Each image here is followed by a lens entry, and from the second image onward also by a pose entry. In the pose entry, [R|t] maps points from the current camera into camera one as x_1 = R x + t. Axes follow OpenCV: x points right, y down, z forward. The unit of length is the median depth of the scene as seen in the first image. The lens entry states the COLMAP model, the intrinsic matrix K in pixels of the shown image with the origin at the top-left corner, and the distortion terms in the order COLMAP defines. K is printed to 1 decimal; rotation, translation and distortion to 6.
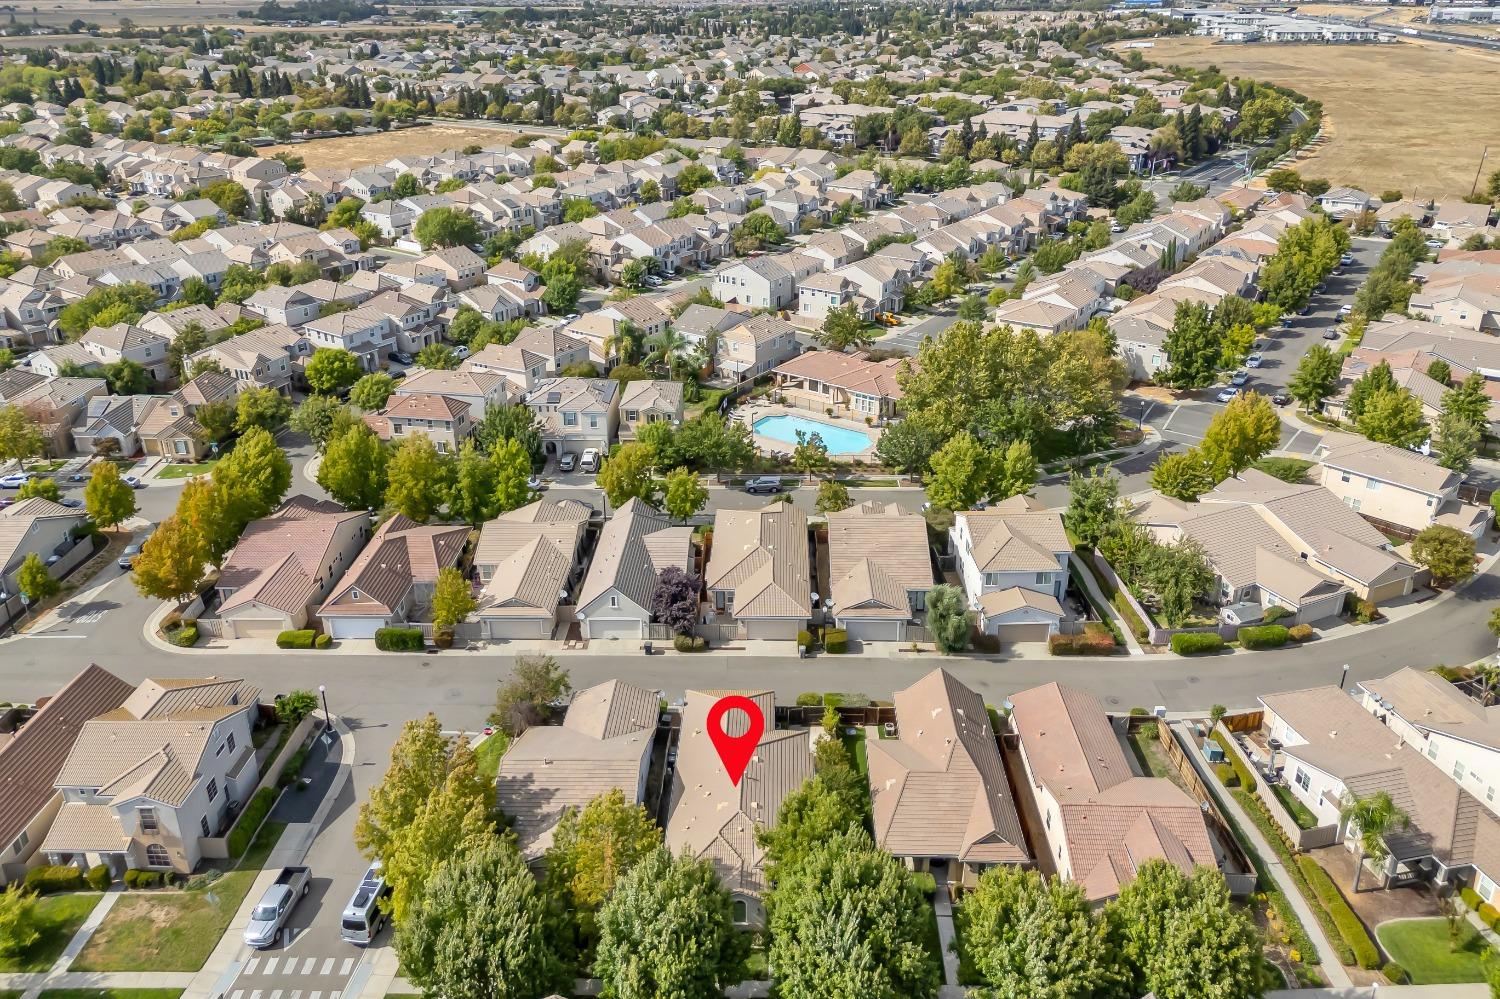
lens RADIAL K [[1116.1, 0, 750.0], [0, 1116.1, 499.5], [0, 0, 1]] dist [0.076426, -0.001615]
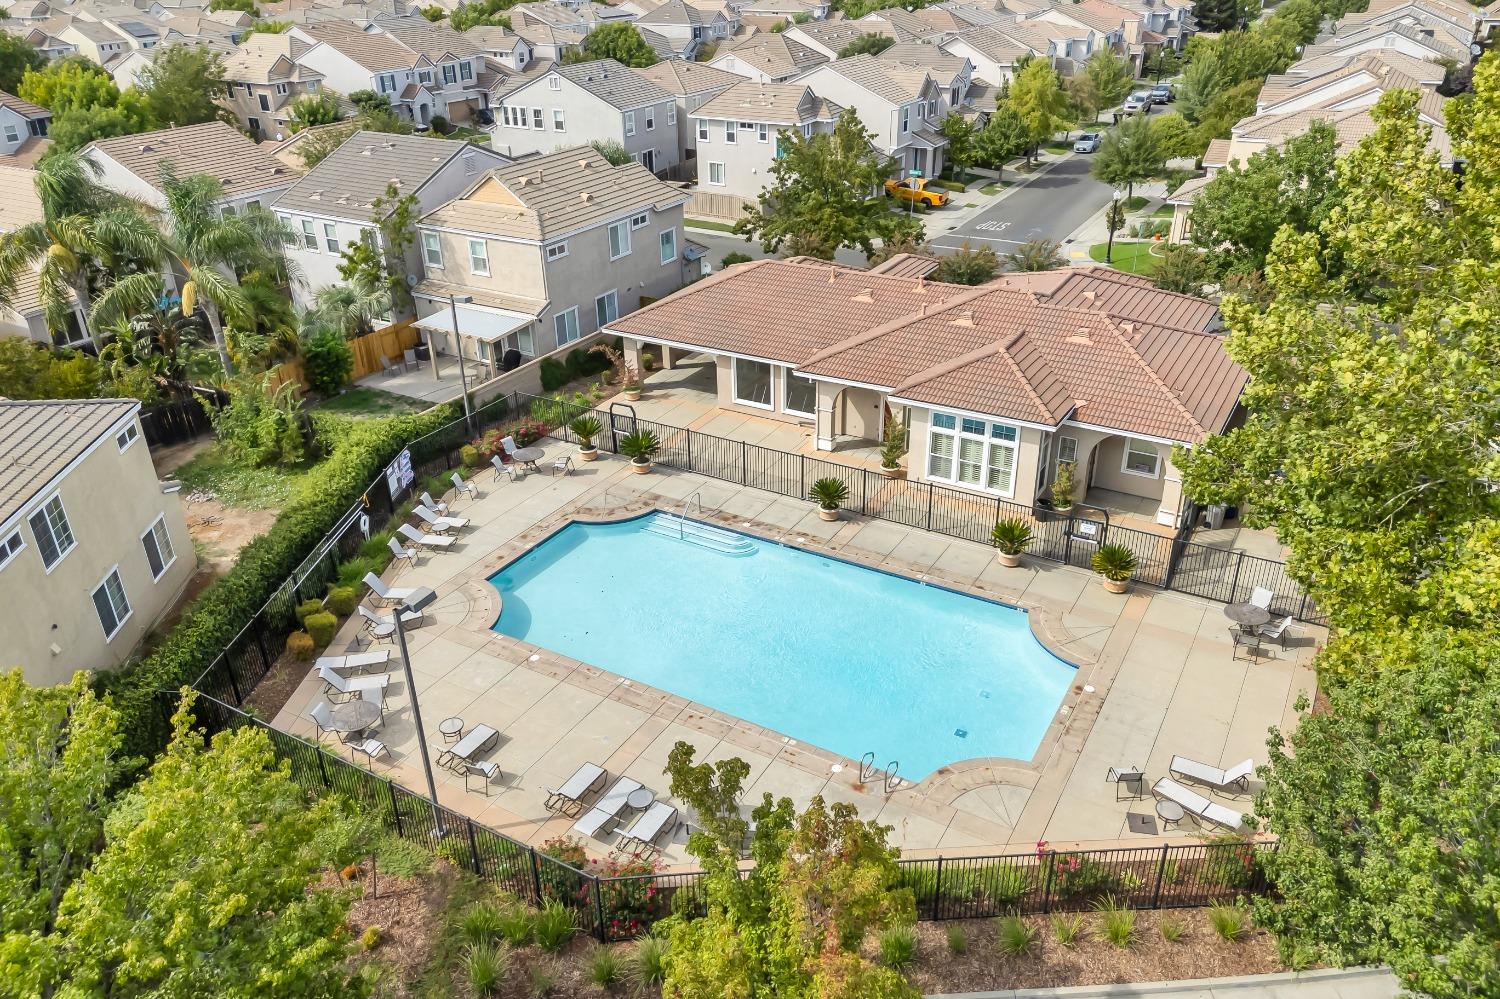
lens RADIAL K [[1116.1, 0, 750.0], [0, 1116.1, 499.5], [0, 0, 1]] dist [0.076426, -0.001615]
pose [[0.996444, -0.050713, 0.067287, 0.034849], [0.048481, 0.998232, 0.034393, -0.079538], [-0.068912, -0.031009, 0.997141, 0.700406]]
